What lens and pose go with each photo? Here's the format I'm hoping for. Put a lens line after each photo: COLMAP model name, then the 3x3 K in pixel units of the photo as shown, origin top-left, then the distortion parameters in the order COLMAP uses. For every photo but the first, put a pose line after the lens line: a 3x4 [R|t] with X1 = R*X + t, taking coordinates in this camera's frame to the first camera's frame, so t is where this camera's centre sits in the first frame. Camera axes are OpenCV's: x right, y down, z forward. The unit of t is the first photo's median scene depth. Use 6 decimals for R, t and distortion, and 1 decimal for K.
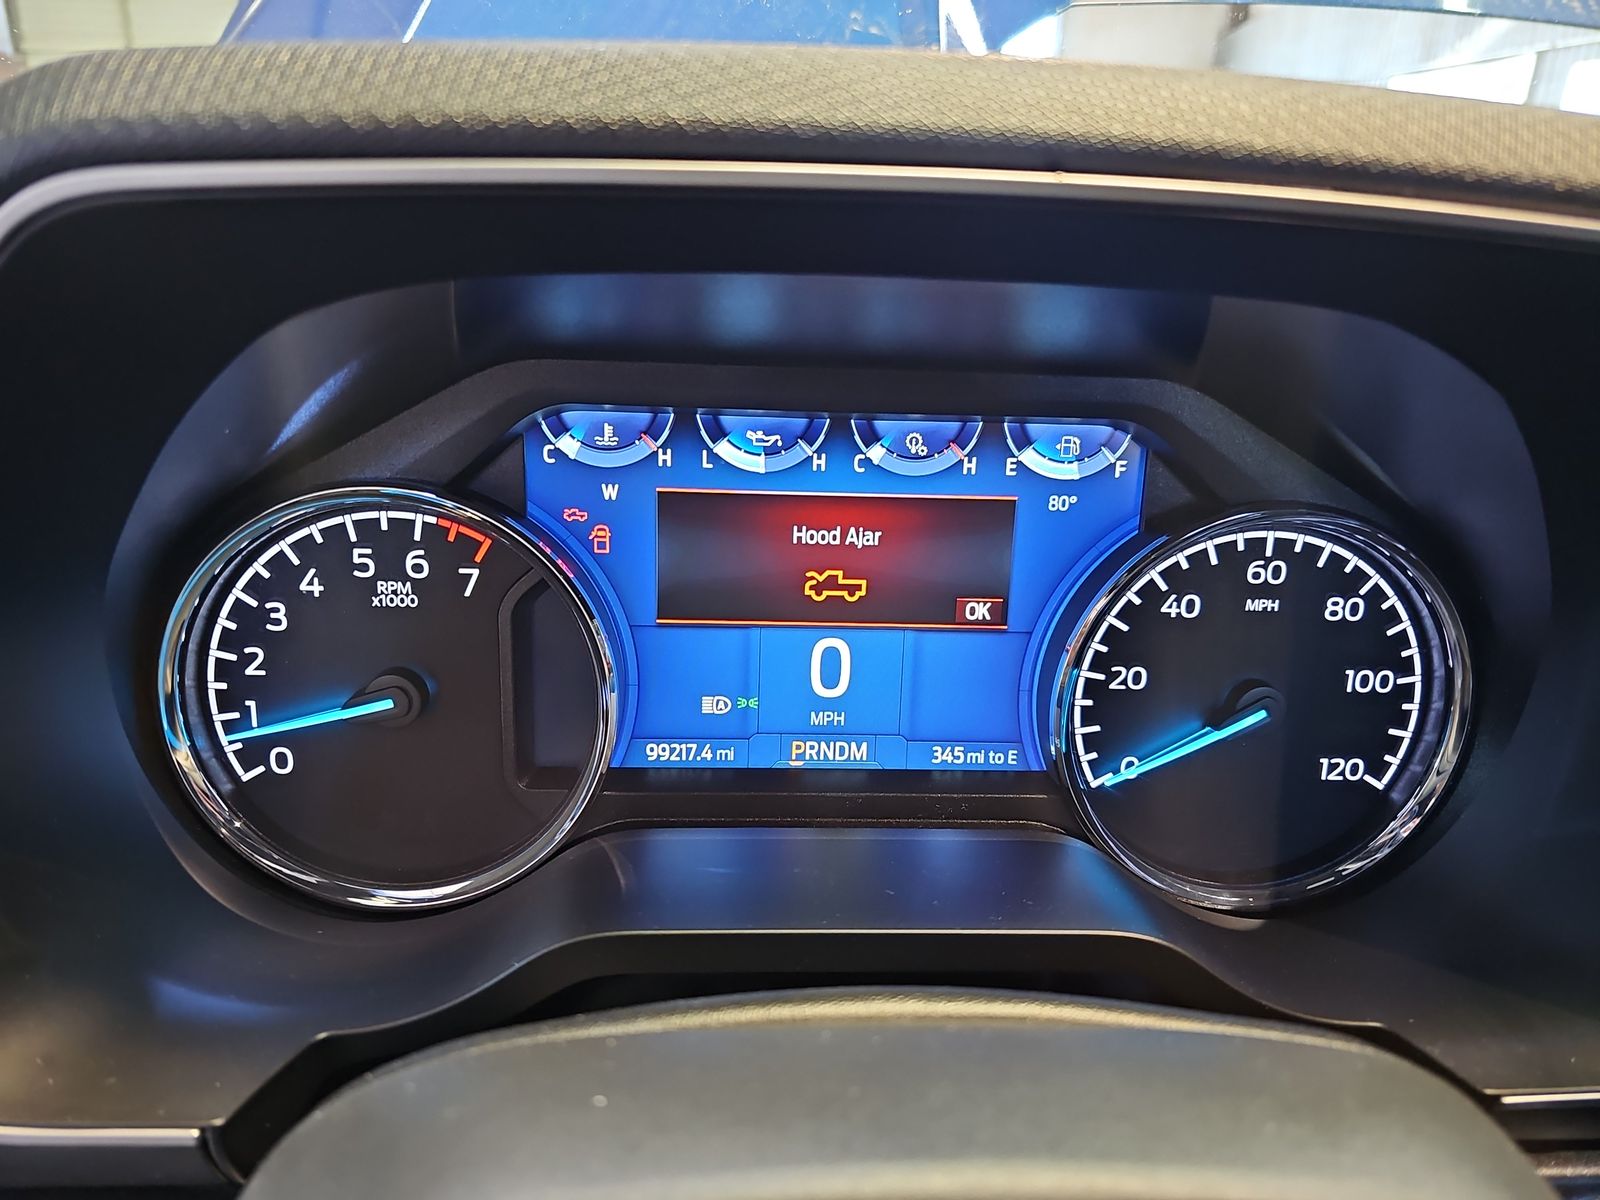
lens RADIAL K [[1067.6, 0, 812.6], [0, 1067.6, 603.9], [0, 0, 1]] dist [0.025616, -0.041326]
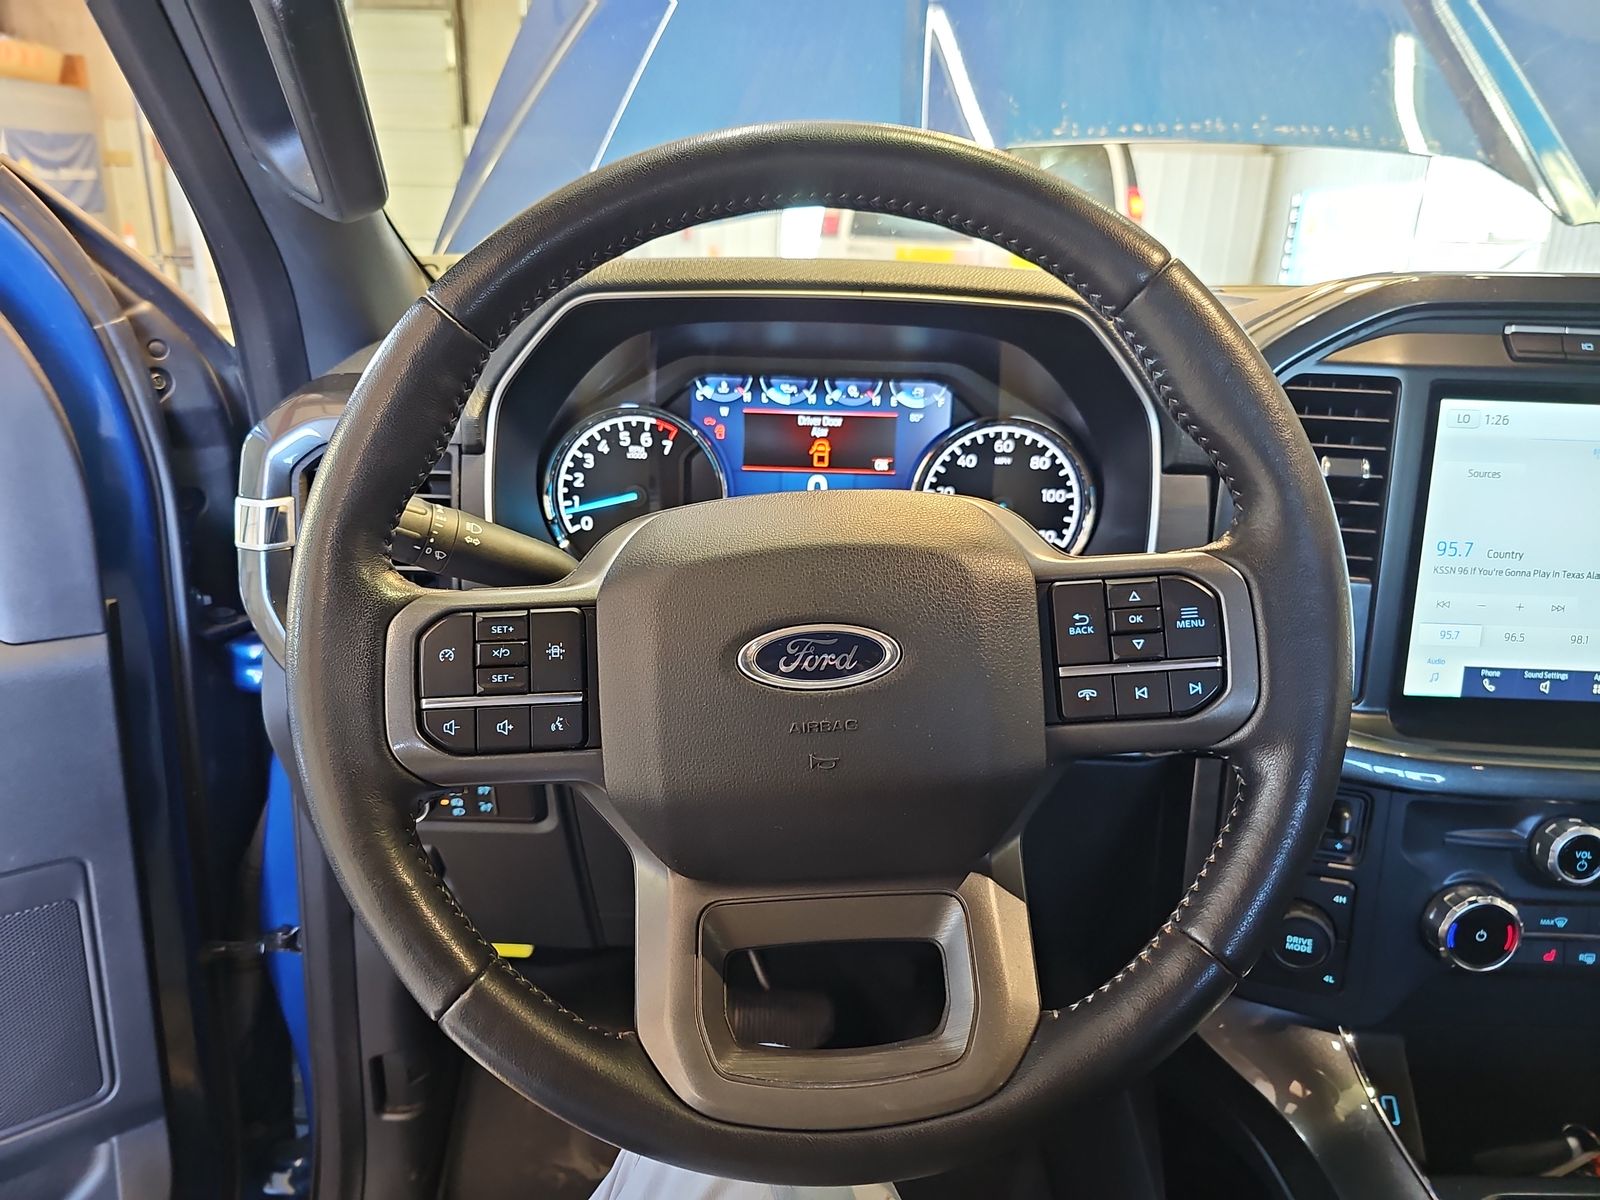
lens RADIAL K [[1067.6, 0, 812.6], [0, 1067.6, 603.9], [0, 0, 1]] dist [0.025616, -0.041326]
pose [[0.998313, 0.008261, -0.057472, 0.147314], [-0.010284, 0.999335, -0.034985, 0.404557], [0.057144, 0.035517, 0.997734, -1.348125]]
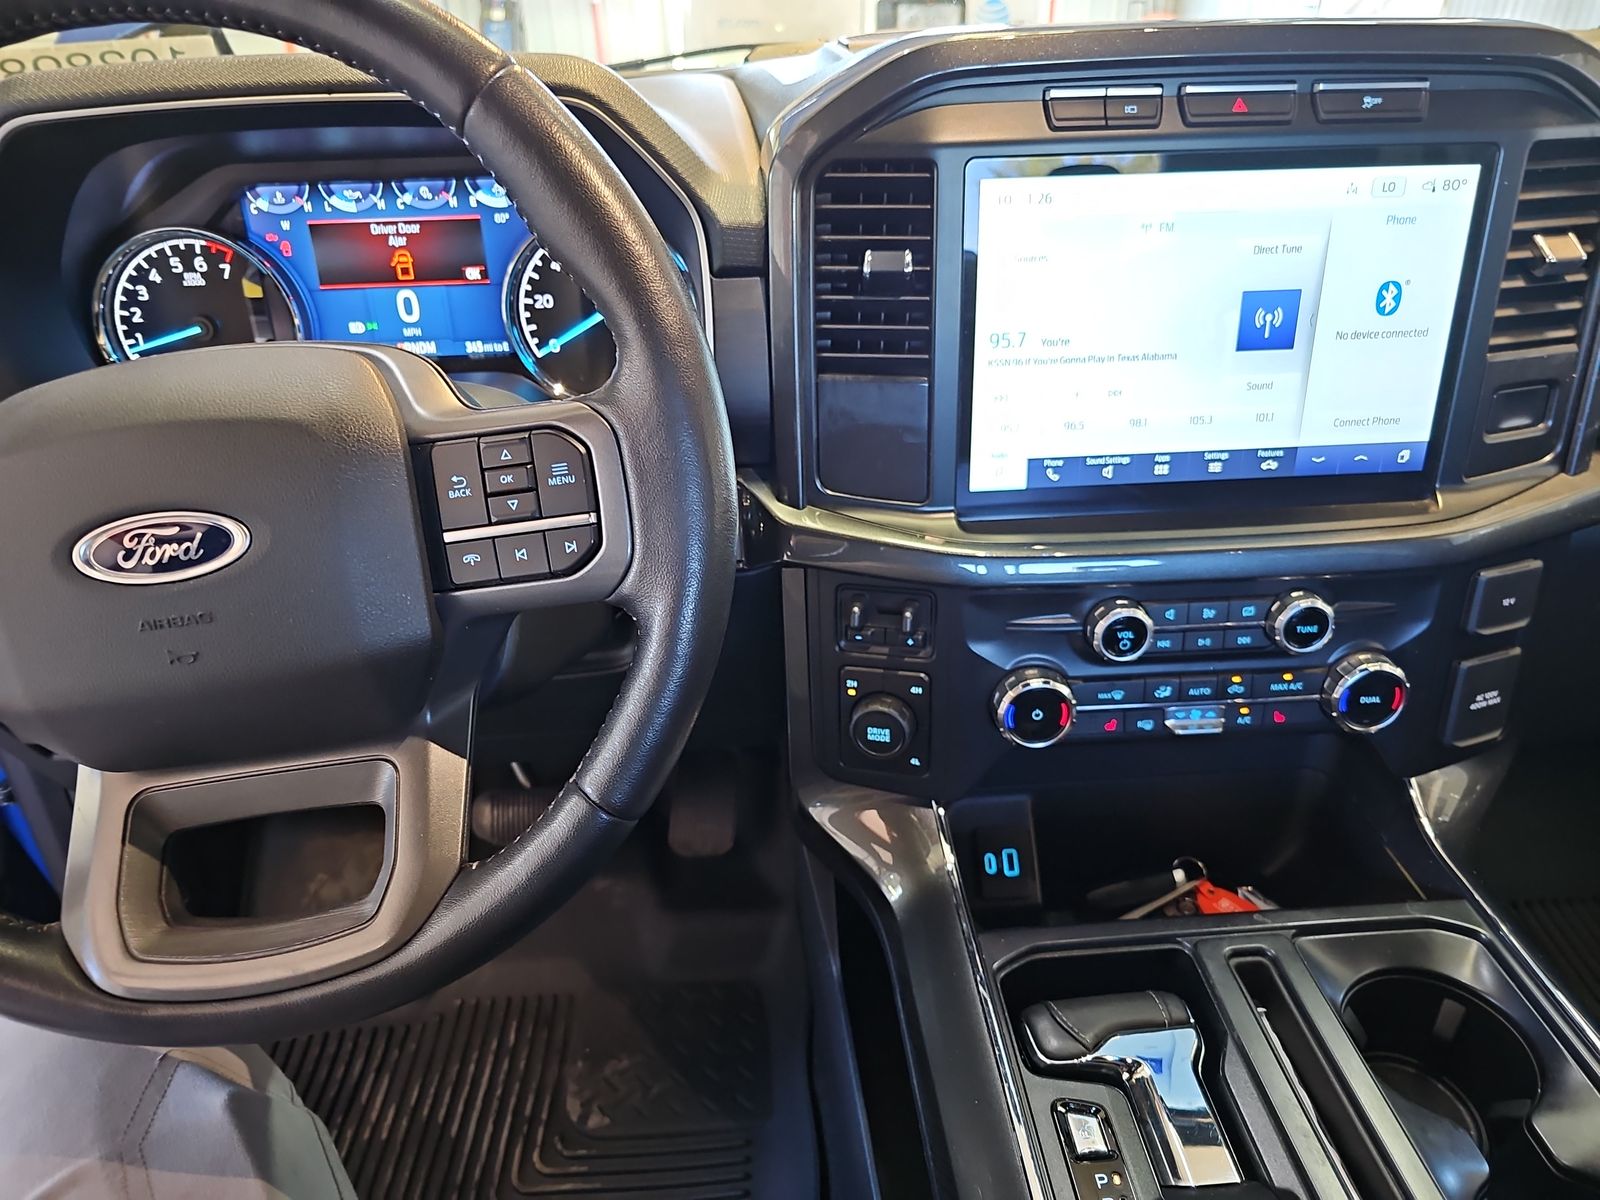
lens RADIAL K [[1067.6, 0, 812.6], [0, 1067.6, 603.9], [0, 0, 1]] dist [0.025616, -0.041326]
pose [[0.997889, -0.064947, 0.000599, 0.823049], [0.063622, 0.979301, 0.192150, 0.296685], [-0.013066, -0.191707, 0.981365, -1.288973]]
